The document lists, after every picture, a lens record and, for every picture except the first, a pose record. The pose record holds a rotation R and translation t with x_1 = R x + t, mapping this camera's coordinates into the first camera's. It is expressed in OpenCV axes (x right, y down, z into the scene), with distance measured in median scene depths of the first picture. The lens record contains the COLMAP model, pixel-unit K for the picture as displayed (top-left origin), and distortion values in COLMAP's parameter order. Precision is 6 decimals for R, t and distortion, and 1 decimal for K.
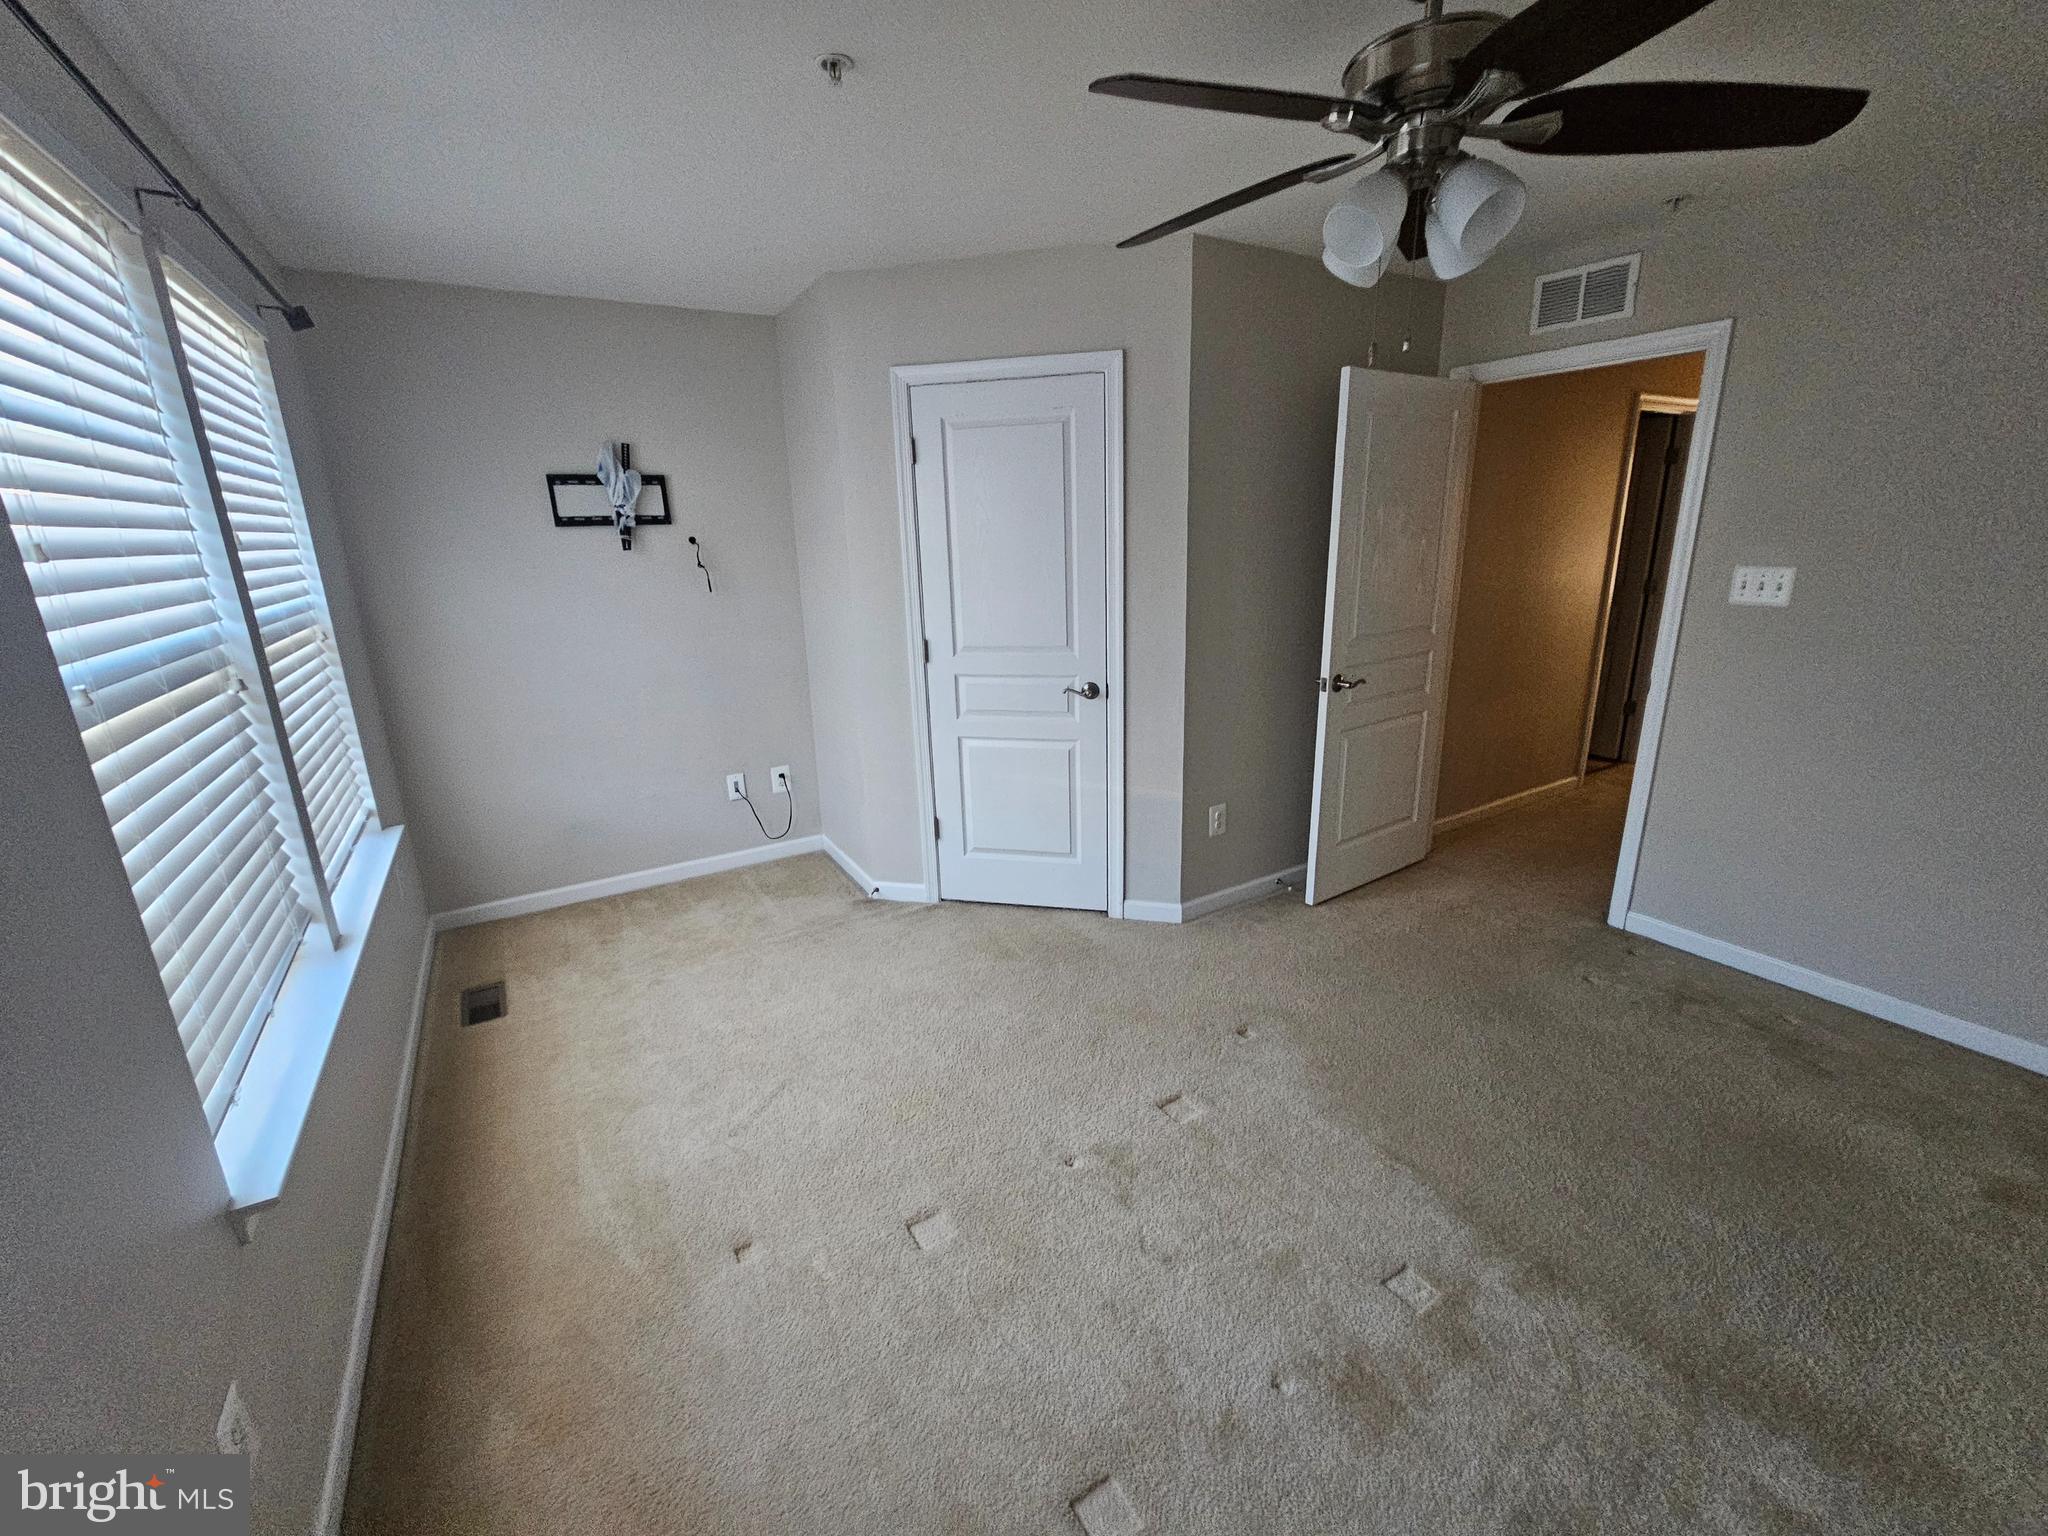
lens RADIAL K [[840.2, 0, 1036.3], [0, 840.2, 761.7], [0, 0, 1]] dist [-0.001498, -0.000066]
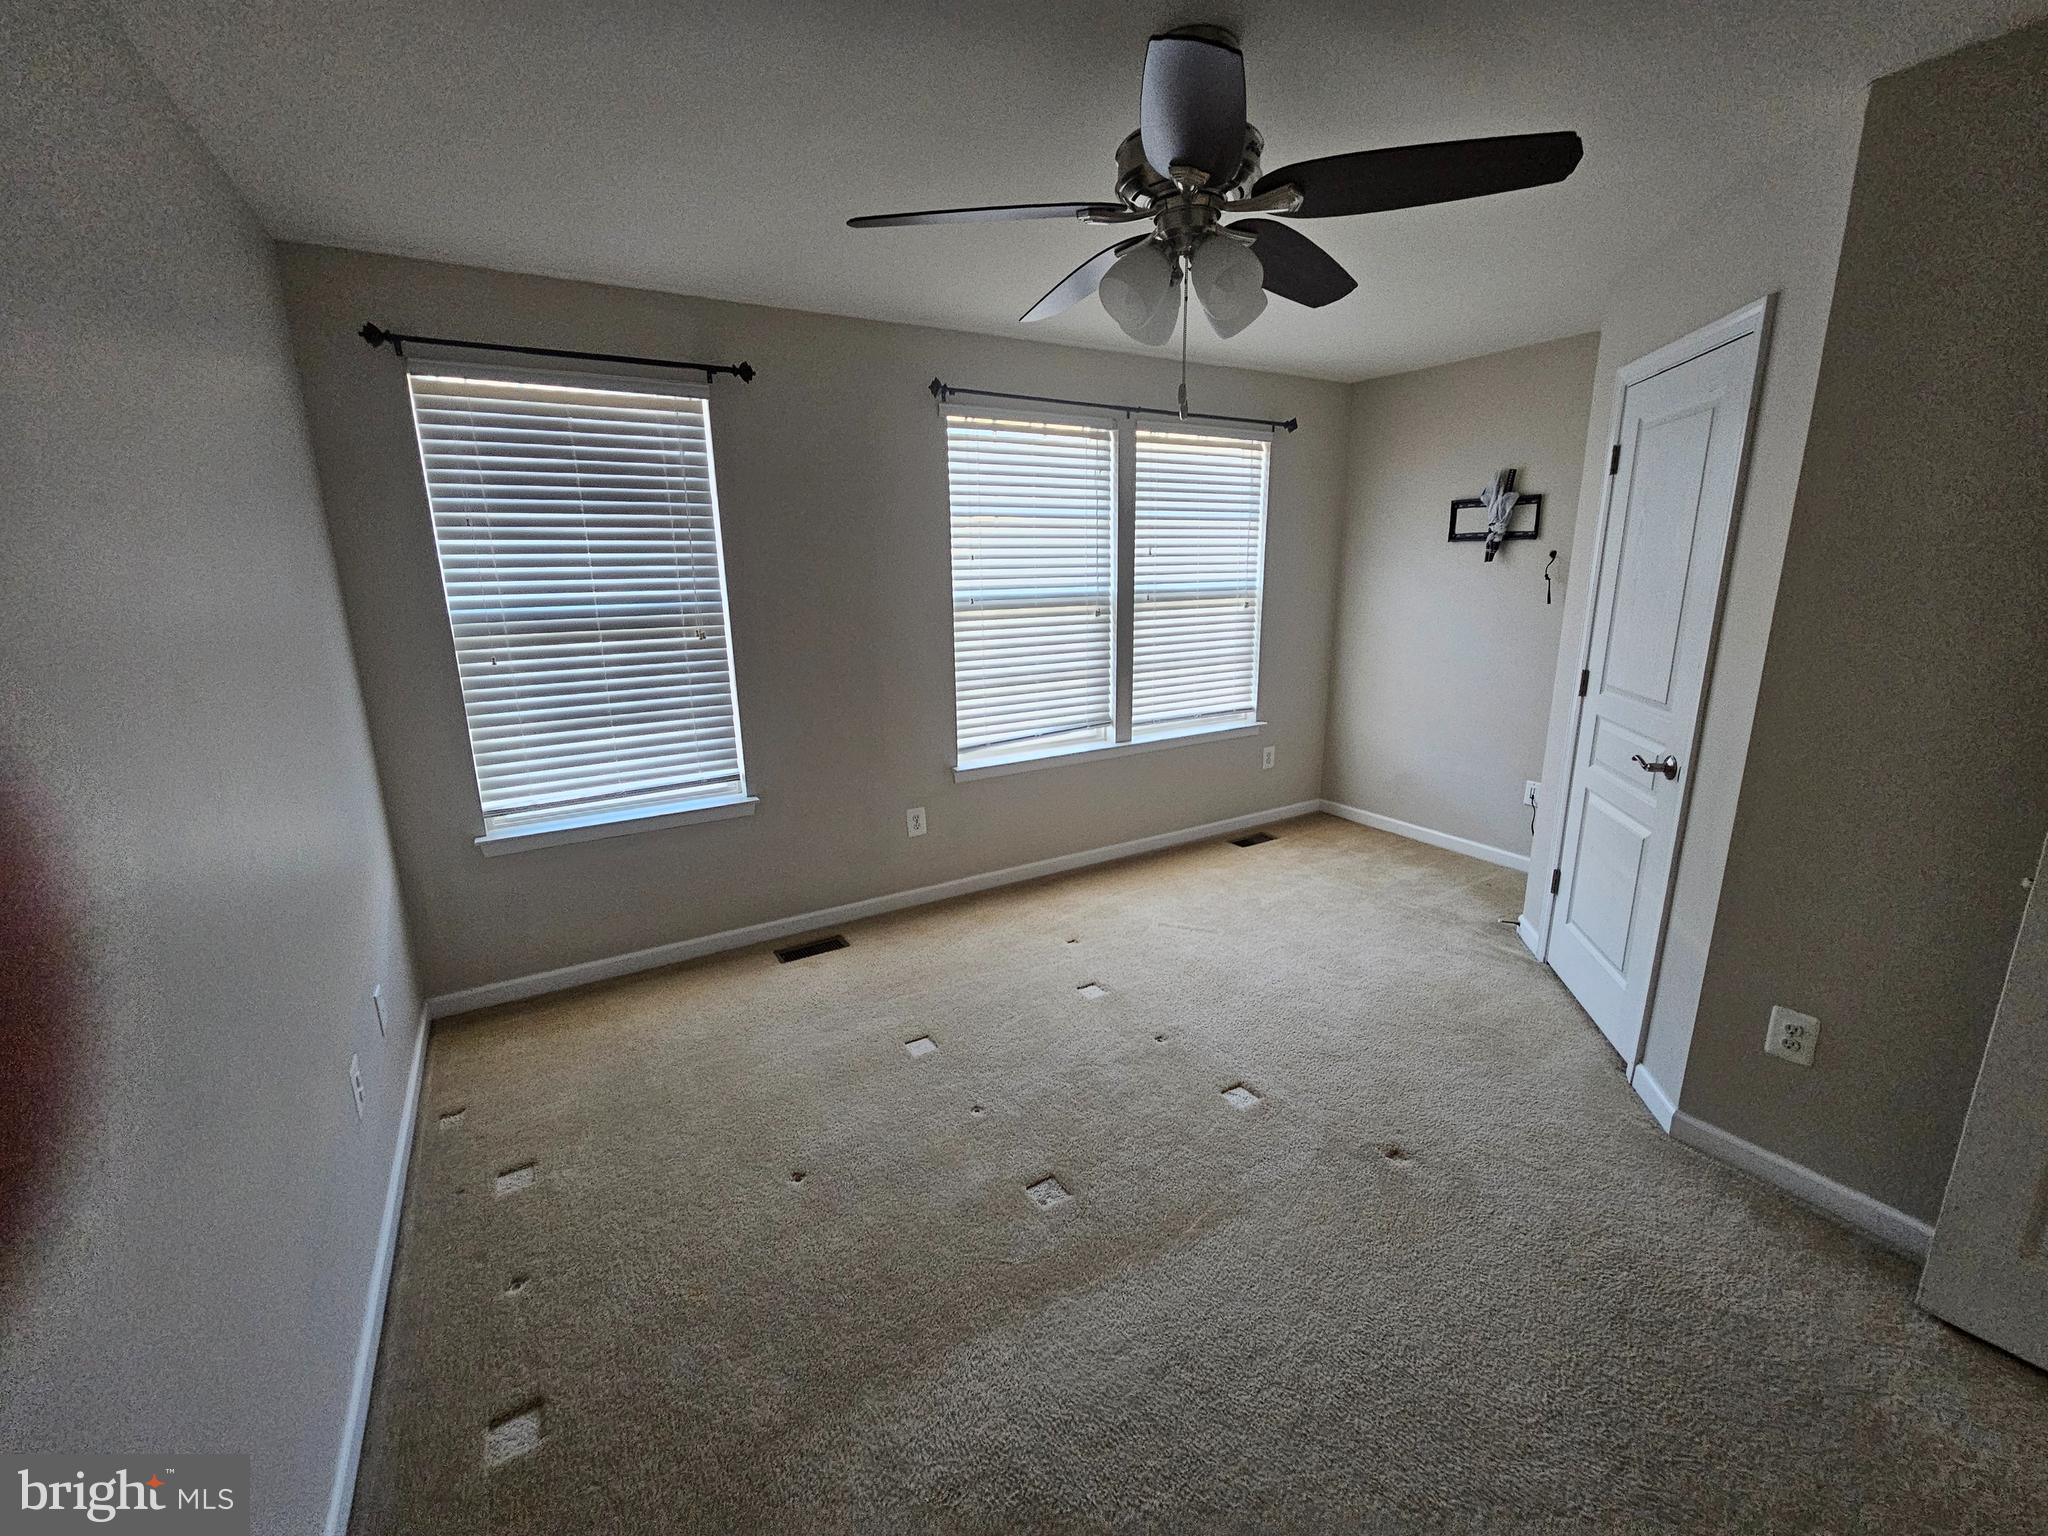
lens RADIAL K [[840.2, 0, 1022.3], [0, 840.2, 778.3], [0, 0, 1]] dist [-0.001498, -0.000066]
pose [[-0.008481, 0.273851, -0.961735, 0.735437], [-0.252936, 0.929906, 0.267018, -0.120839], [0.967446, 0.245522, 0.061380, 0.377971]]
